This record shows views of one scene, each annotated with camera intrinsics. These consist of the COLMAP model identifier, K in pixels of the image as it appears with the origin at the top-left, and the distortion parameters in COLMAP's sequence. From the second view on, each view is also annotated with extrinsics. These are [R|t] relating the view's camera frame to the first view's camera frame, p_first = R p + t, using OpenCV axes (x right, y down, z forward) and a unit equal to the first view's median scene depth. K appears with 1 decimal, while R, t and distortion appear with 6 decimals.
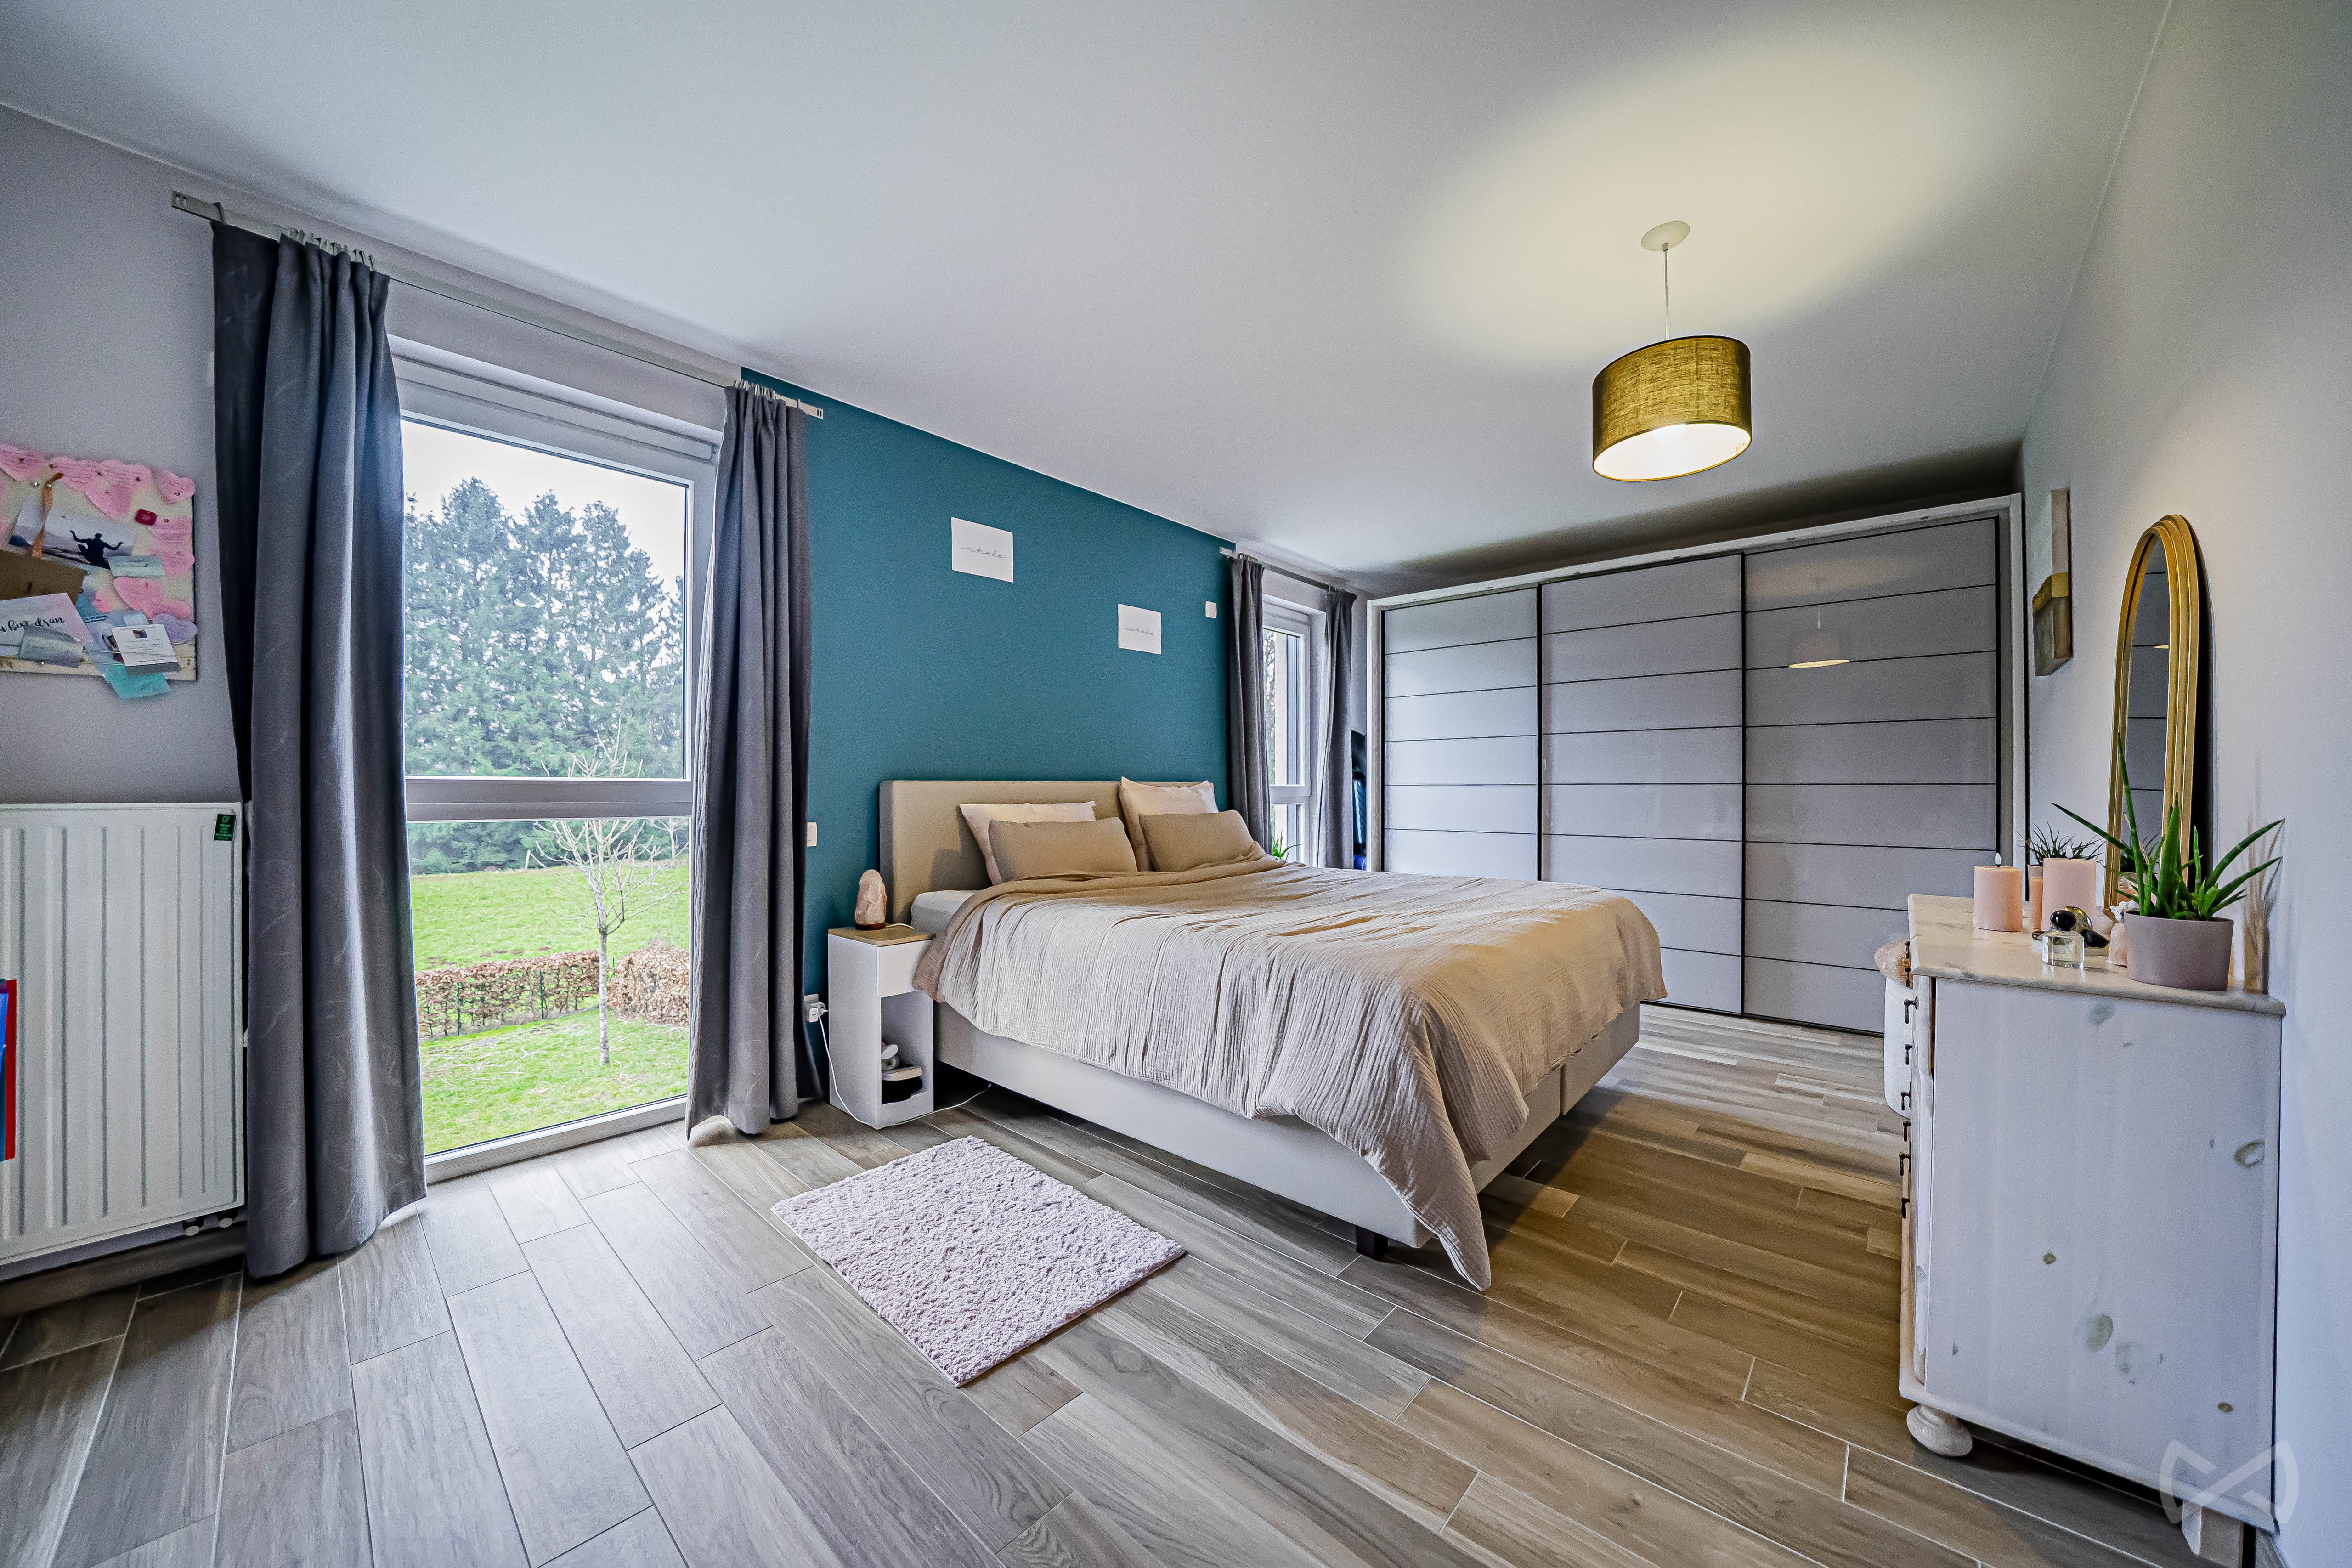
lens RADIAL K [[824.5, 0, 1185.6], [0, 824.5, 788.1], [0, 0, 1]] dist [-0.020907, -0.000035]
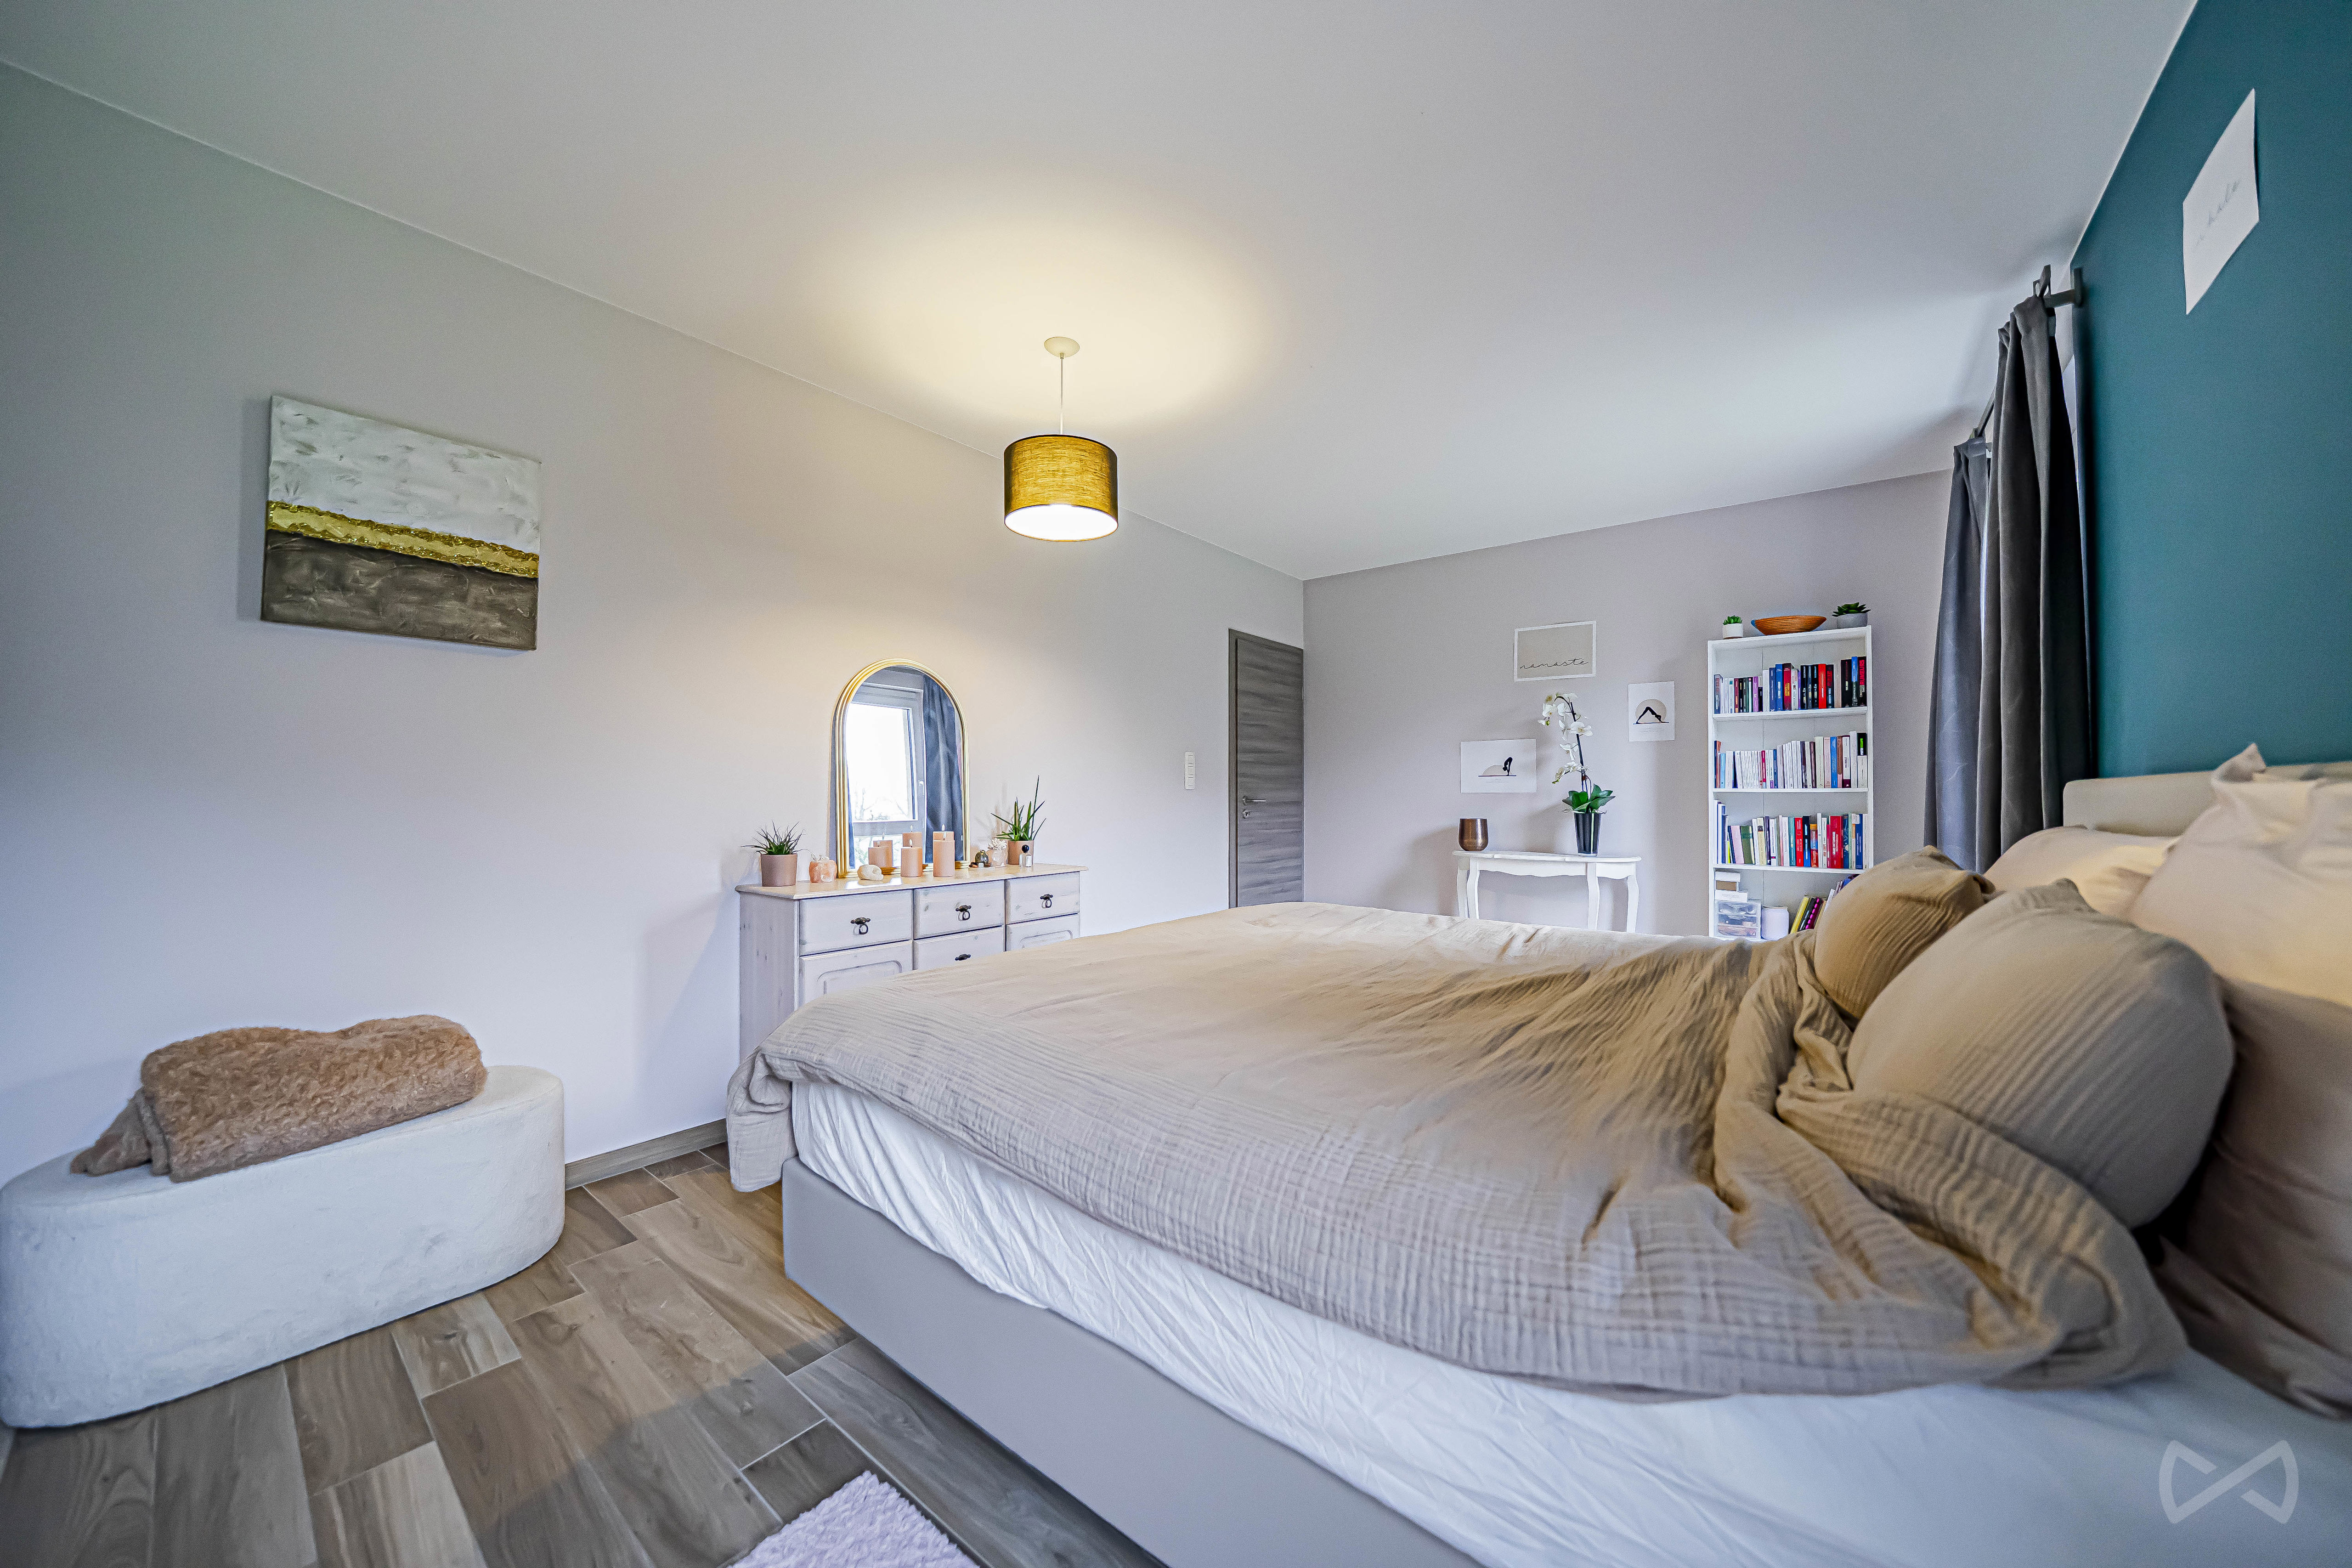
lens RADIAL K [[824.5, 0, 1185.6], [0, 824.5, 788.1], [0, 0, 1]] dist [-0.020907, -0.000035]
pose [[-0.997883, -0.001259, -0.065023, 0.345952], [-0.000468, 0.999926, -0.012171, 0.003704], [0.065033, -0.012115, -0.997810, 1.604052]]
